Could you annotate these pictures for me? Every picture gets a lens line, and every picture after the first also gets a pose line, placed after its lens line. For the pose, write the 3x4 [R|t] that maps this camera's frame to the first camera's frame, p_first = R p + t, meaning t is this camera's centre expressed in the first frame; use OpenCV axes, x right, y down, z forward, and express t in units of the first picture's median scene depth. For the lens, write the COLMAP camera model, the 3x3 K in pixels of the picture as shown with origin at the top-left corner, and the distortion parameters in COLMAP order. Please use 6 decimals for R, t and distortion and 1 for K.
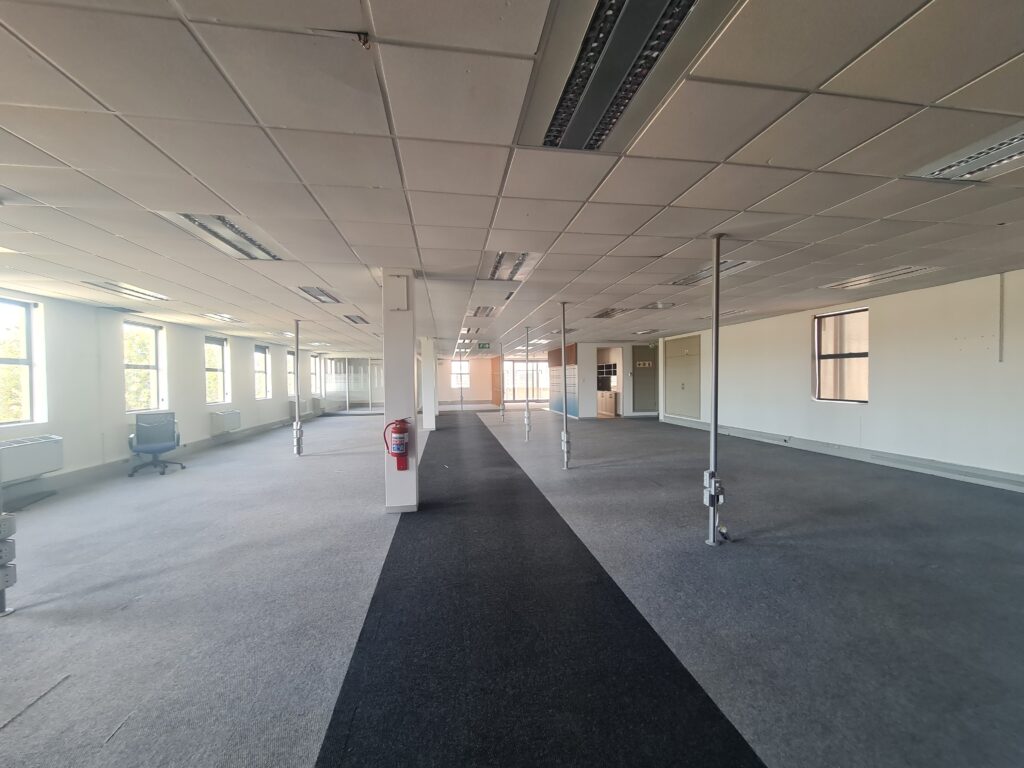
lens RADIAL K [[415.7, 0, 512.0], [0, 415.7, 384.0], [0, 0, 1]] dist [0.000309, 0.000072]
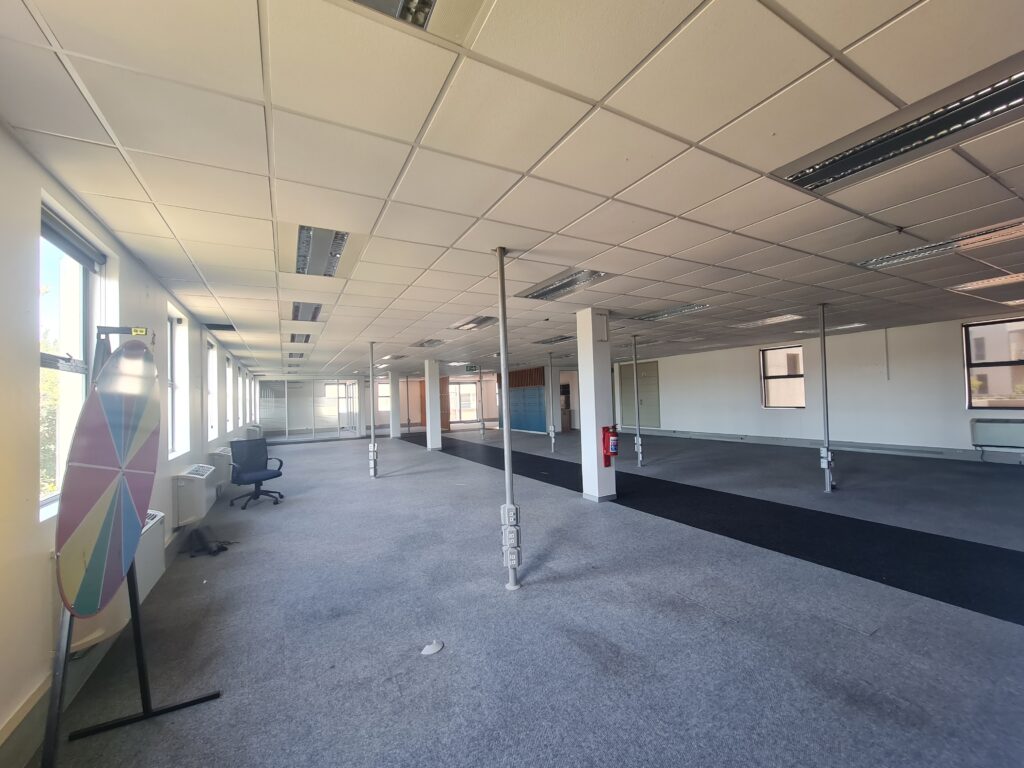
lens RADIAL K [[415.7, 0, 512.0], [0, 415.7, 384.0], [0, 0, 1]] dist [0.000309, 0.000072]
pose [[0.944060, -0.007482, 0.329690, -0.531117], [0.025655, 0.998379, -0.050806, 0.007321], [-0.328775, 0.056422, 0.942721, -0.060080]]
